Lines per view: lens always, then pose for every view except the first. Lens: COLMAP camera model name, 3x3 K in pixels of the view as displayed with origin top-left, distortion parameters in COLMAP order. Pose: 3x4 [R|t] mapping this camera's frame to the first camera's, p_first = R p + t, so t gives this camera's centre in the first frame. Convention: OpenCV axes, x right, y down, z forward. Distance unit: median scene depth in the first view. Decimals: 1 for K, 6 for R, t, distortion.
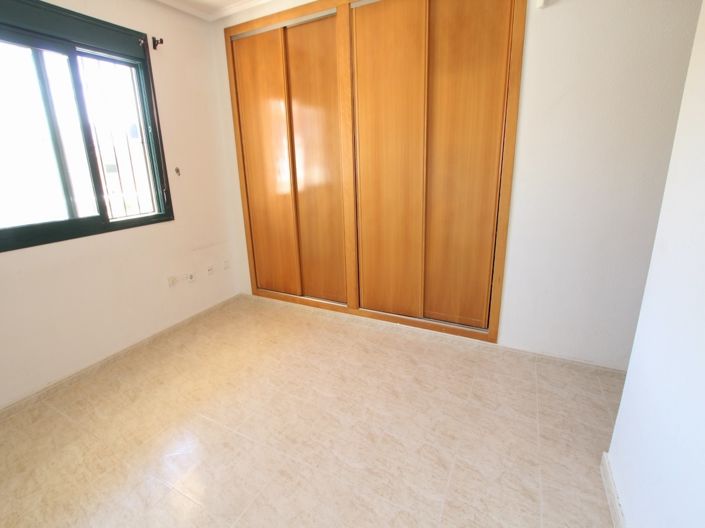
lens RADIAL K [[329.4, 0, 347.3], [0, 329.4, 260.6], [0, 0, 1]] dist [-0.028318, 0.003476]
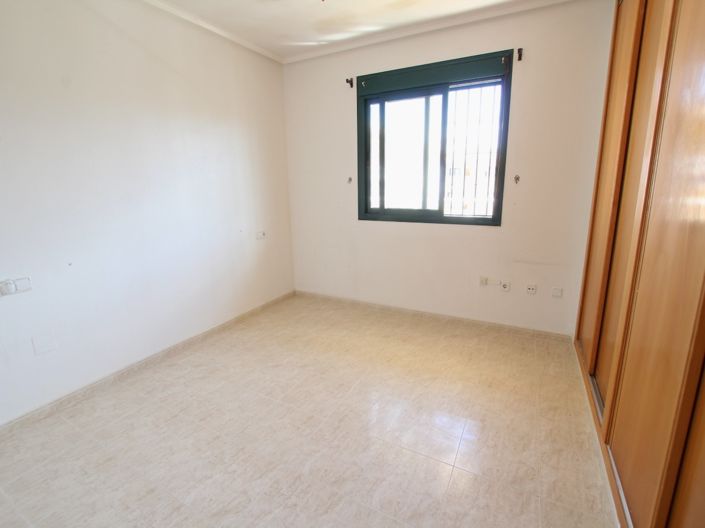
lens RADIAL K [[329.4, 0, 353.3], [0, 329.4, 257.0], [0, 0, 1]] dist [-0.028318, 0.003476]
pose [[-0.015104, 0.254644, -0.966917, 0.633691], [-0.267413, 0.930773, 0.249302, -0.213782], [0.963464, 0.262332, 0.054037, 0.676226]]
